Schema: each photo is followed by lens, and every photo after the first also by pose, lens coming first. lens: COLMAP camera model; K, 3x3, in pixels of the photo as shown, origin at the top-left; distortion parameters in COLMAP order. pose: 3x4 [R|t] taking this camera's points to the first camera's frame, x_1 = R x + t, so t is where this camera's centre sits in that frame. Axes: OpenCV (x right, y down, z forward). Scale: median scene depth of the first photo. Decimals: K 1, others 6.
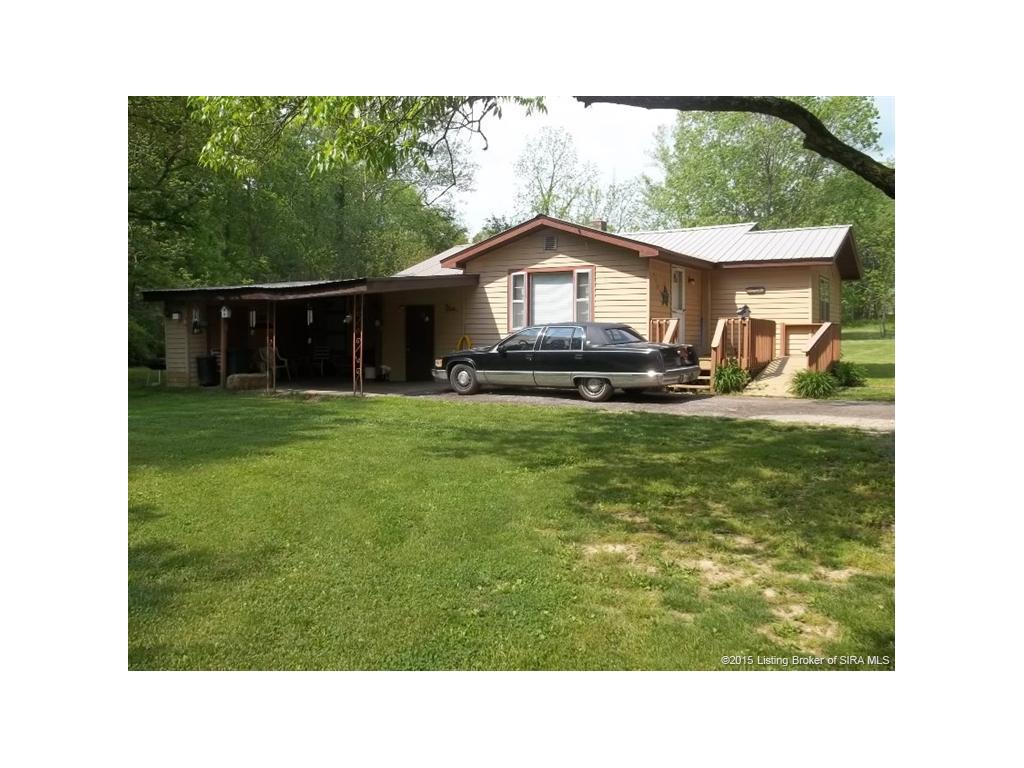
lens RADIAL K [[767.3, 0, 512.0], [0, 767.3, 384.0], [0, 0, 1]] dist [-0.003584, 0.000032]
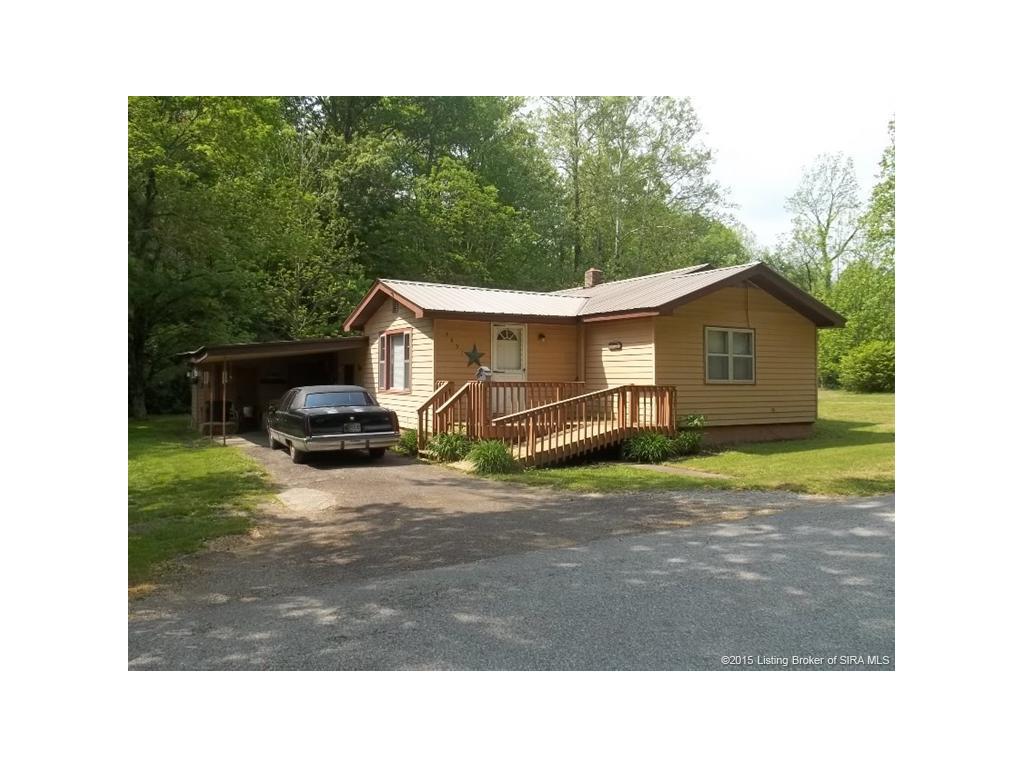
lens RADIAL K [[767.3, 0, 512.0], [0, 767.3, 384.0], [0, 0, 1]] dist [-0.003584, 0.000032]
pose [[0.872628, 0.003921, -0.488371, 0.671541], [-0.031136, 0.998380, -0.047619, -0.033420], [0.487393, 0.056760, 0.871336, 0.175424]]
